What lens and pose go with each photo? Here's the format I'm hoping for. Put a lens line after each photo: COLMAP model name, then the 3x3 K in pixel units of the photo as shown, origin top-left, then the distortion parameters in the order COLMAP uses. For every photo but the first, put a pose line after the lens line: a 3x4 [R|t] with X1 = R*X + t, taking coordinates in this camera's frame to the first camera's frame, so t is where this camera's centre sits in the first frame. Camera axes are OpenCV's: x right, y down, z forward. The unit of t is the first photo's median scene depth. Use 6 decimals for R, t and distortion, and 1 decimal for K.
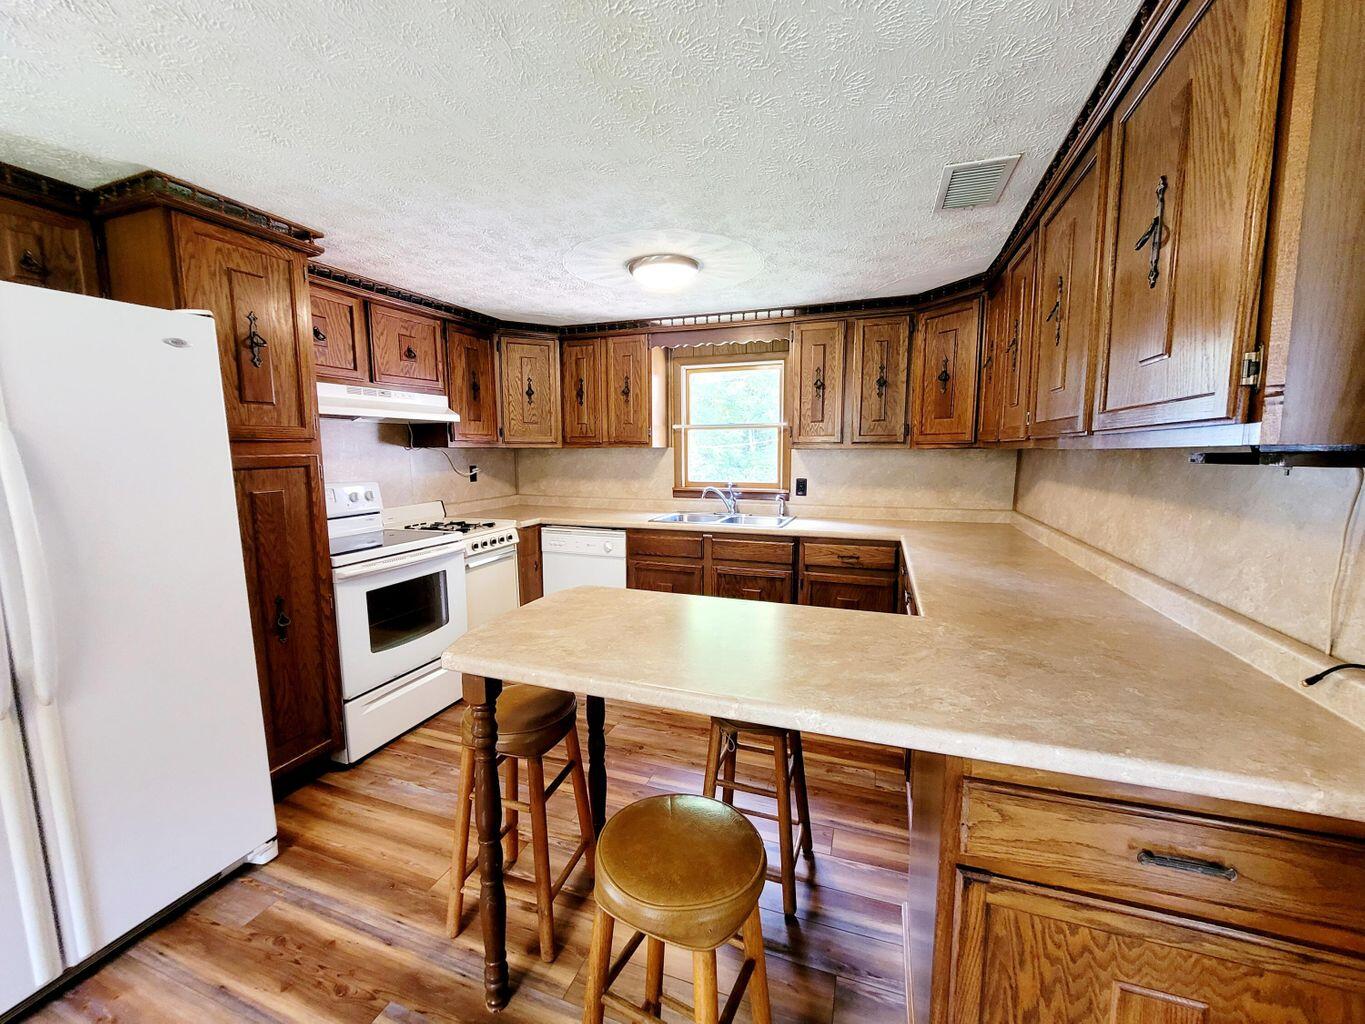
lens RADIAL K [[557.8, 0, 672.6], [0, 557.8, 518.3], [0, 0, 1]] dist [-0.003618, 0.000027]
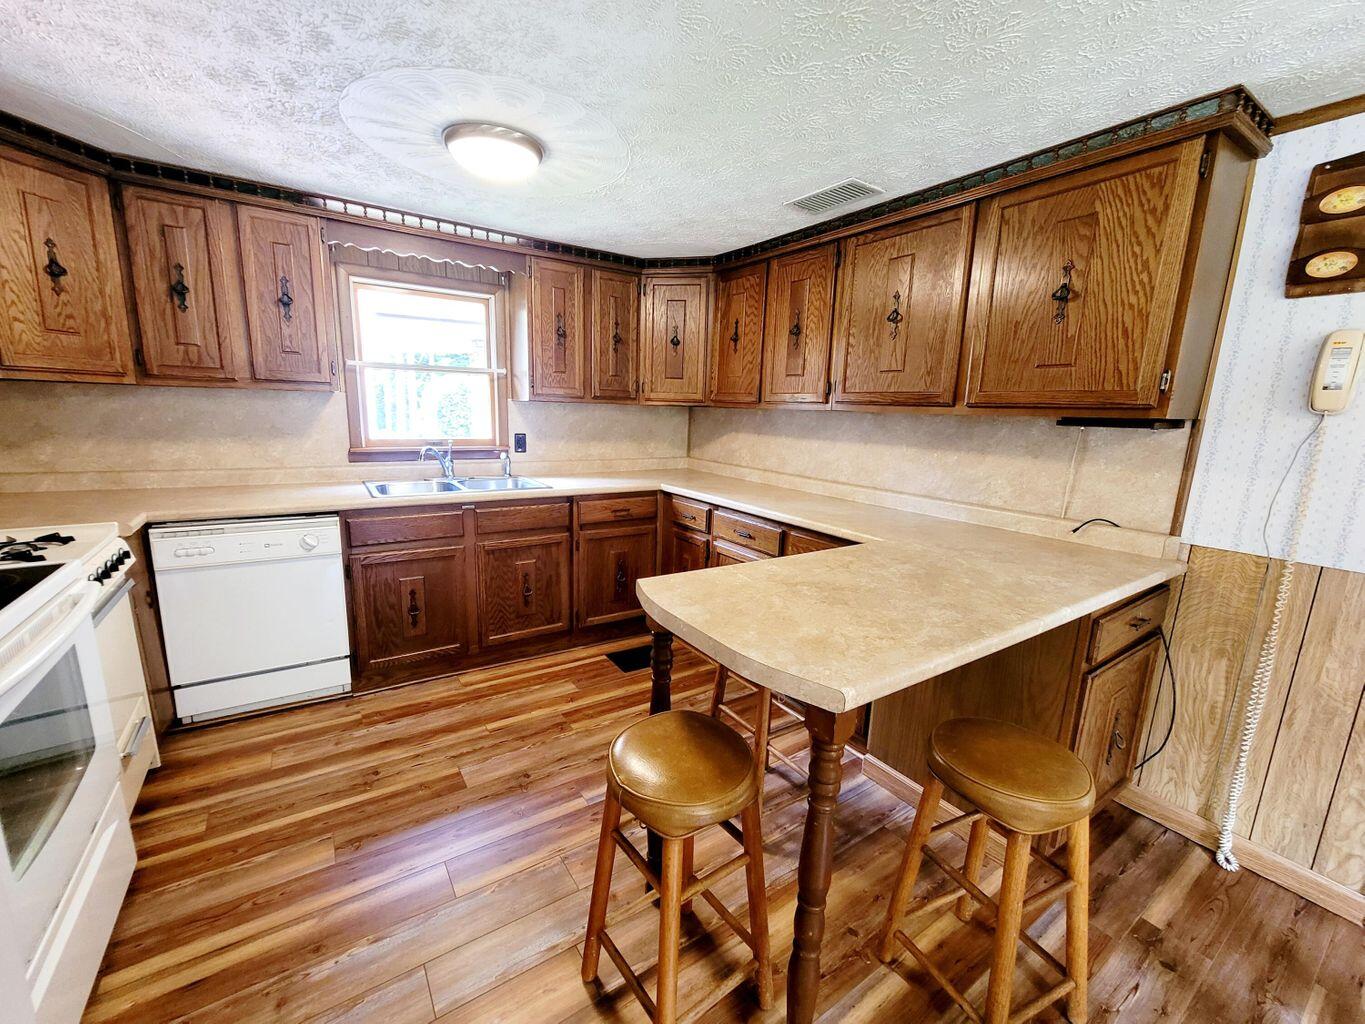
lens RADIAL K [[557.8, 0, 672.6], [0, 557.8, 518.3], [0, 0, 1]] dist [-0.003618, 0.000027]
pose [[0.592545, -0.135238, 0.794104, -0.408526], [0.065226, 0.990625, 0.120035, -0.030343], [-0.802892, -0.019330, 0.595810, 0.283785]]
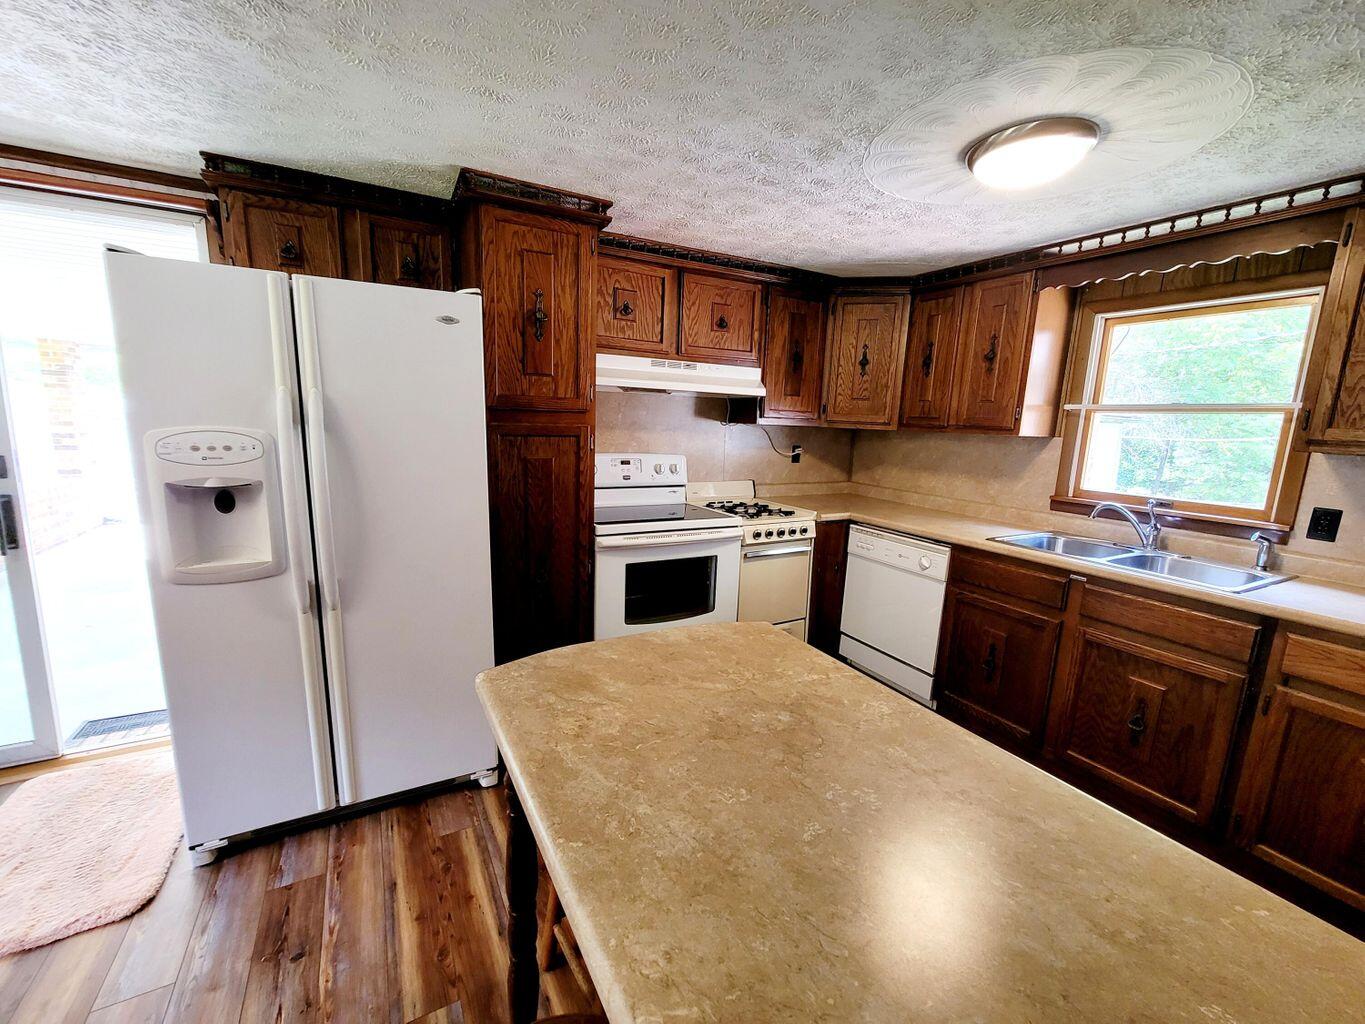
lens RADIAL K [[557.8, 0, 672.6], [0, 557.8, 518.3], [0, 0, 1]] dist [-0.003618, 0.000027]
pose [[0.754450, 0.146707, -0.639752, 0.110657], [-0.122737, 0.989041, 0.082063, -0.032045], [0.644780, 0.016609, 0.764188, 0.209495]]
